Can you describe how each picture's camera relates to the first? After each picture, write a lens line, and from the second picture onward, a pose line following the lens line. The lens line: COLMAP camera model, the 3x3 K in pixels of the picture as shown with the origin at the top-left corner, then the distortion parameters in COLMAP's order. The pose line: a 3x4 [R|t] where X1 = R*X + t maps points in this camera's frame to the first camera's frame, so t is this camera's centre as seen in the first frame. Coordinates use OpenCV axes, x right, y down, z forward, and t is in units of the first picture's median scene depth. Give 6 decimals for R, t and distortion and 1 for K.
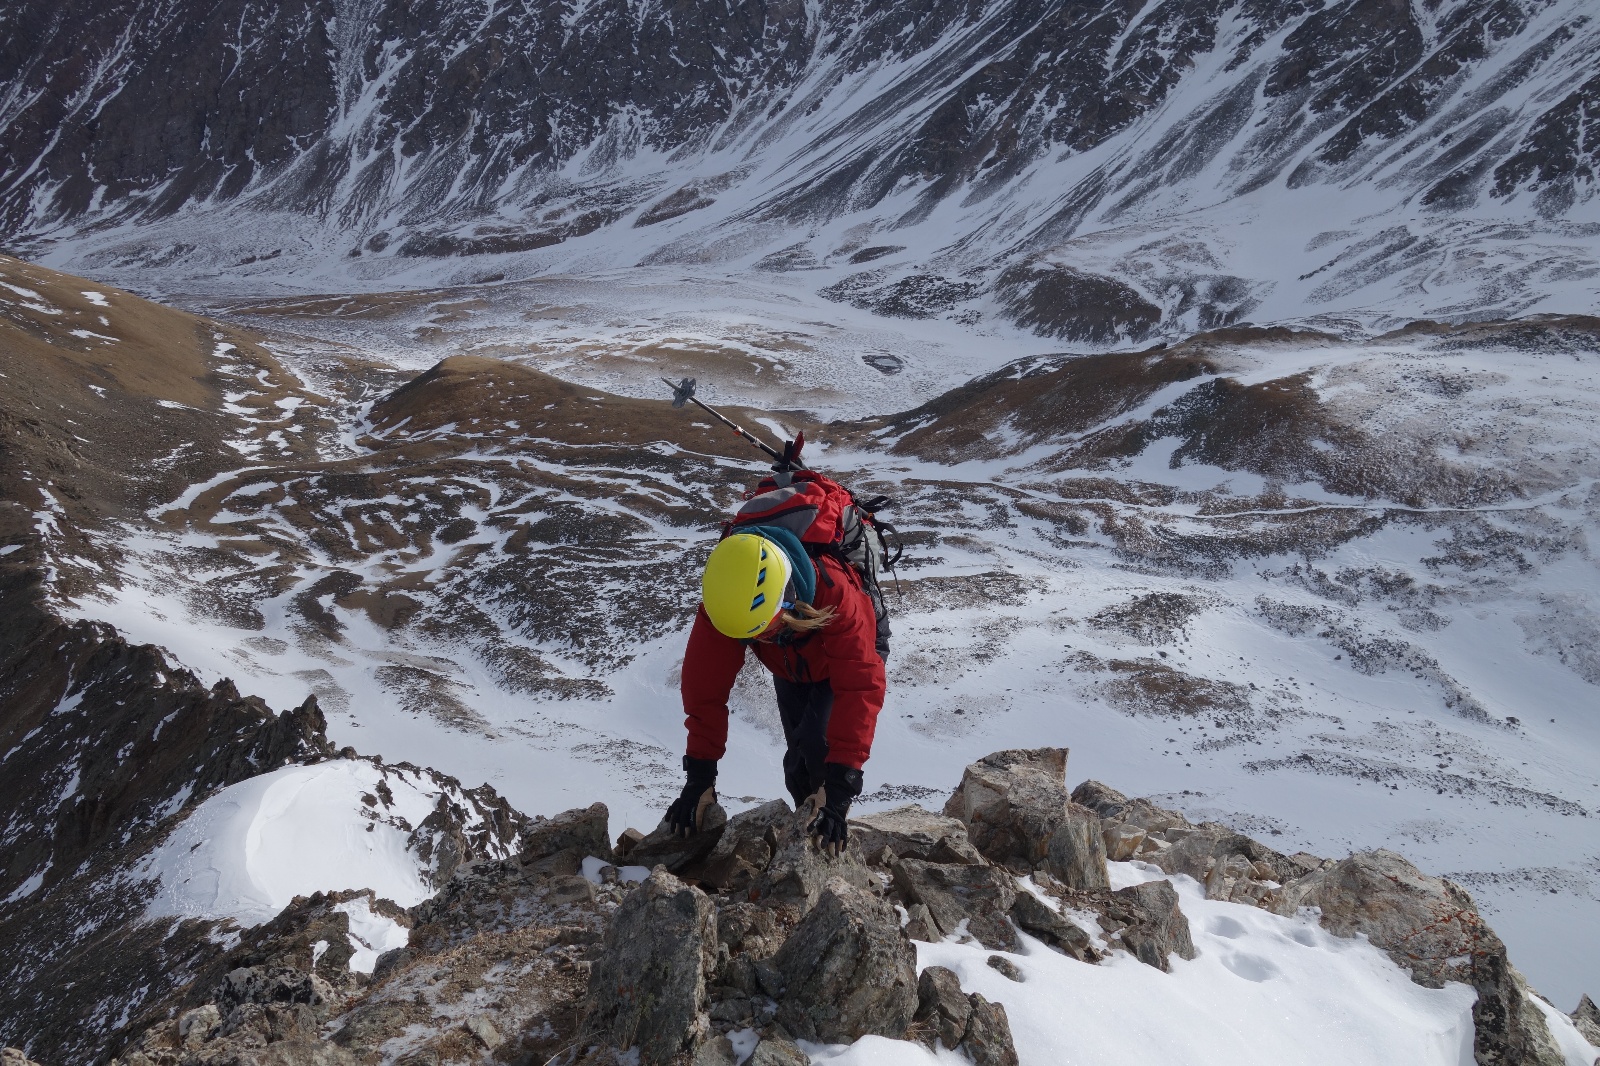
lens RADIAL K [[1258.3, 0, 802.3], [0, 1258.3, 533.0], [0, 0, 1]] dist [-0.003239, 0.000156]
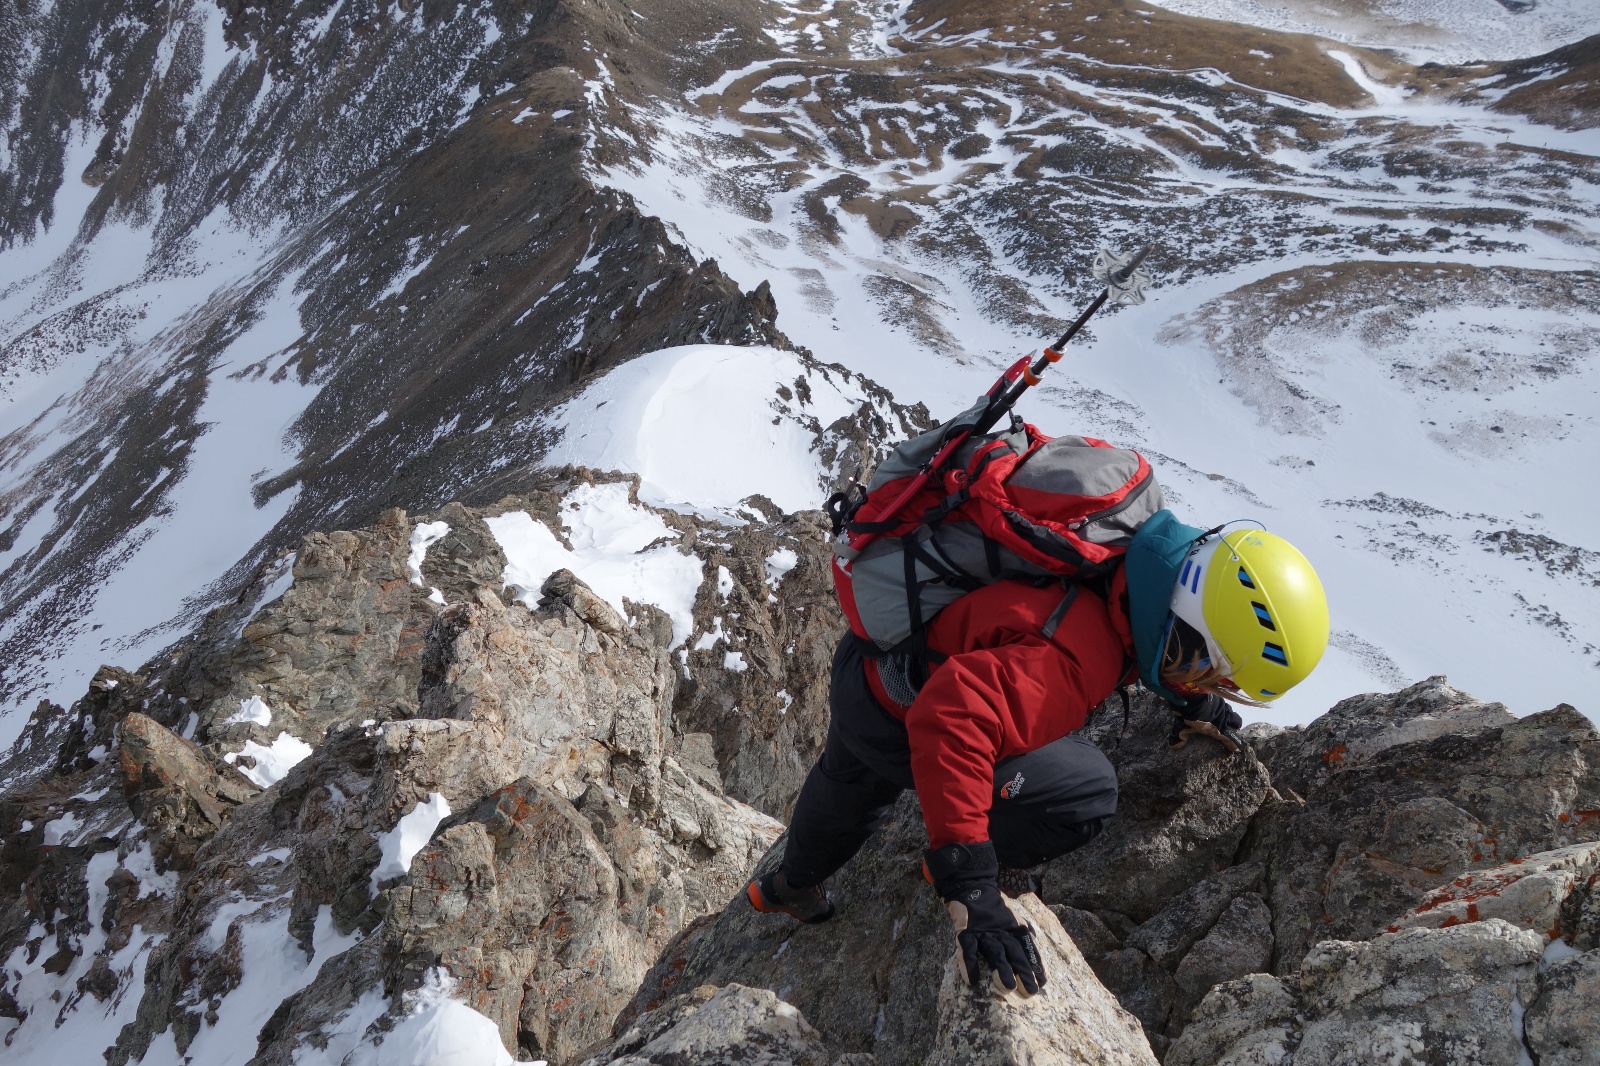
lens RADIAL K [[1258.3, 0, 802.3], [0, 1258.3, 533.0], [0, 0, 1]] dist [-0.003239, 0.000156]
pose [[0.912193, 0.219023, -0.346312, 0.002553], [-0.114483, 0.947728, 0.297835, 0.003592], [0.393442, -0.232036, 0.889586, 0.017510]]
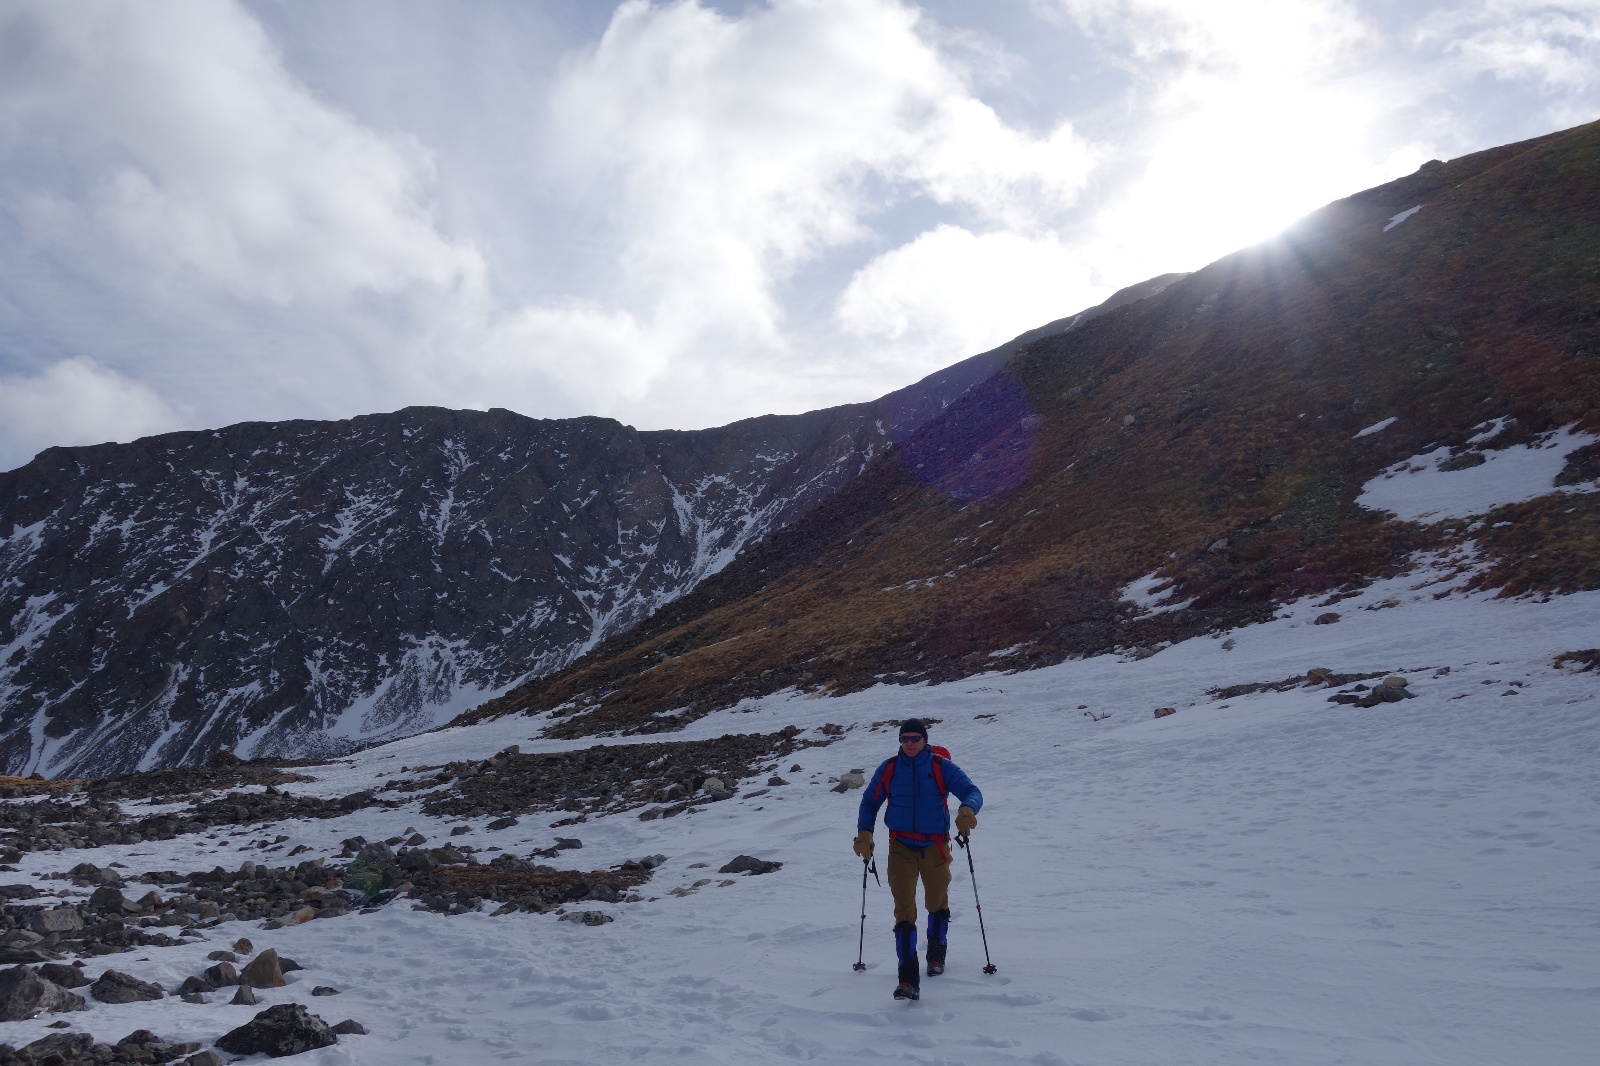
lens RADIAL K [[1262.2, 0, 800.0], [0, 1262.2, 533.0], [0, 0, 1]] dist [-0.010207, 0.013523]
pose [[0.959718, -0.034221, 0.278873, -0.271700], [0.170934, 0.858850, -0.482864, -0.050864], [-0.222986, 0.511082, 0.830104, 0.728543]]
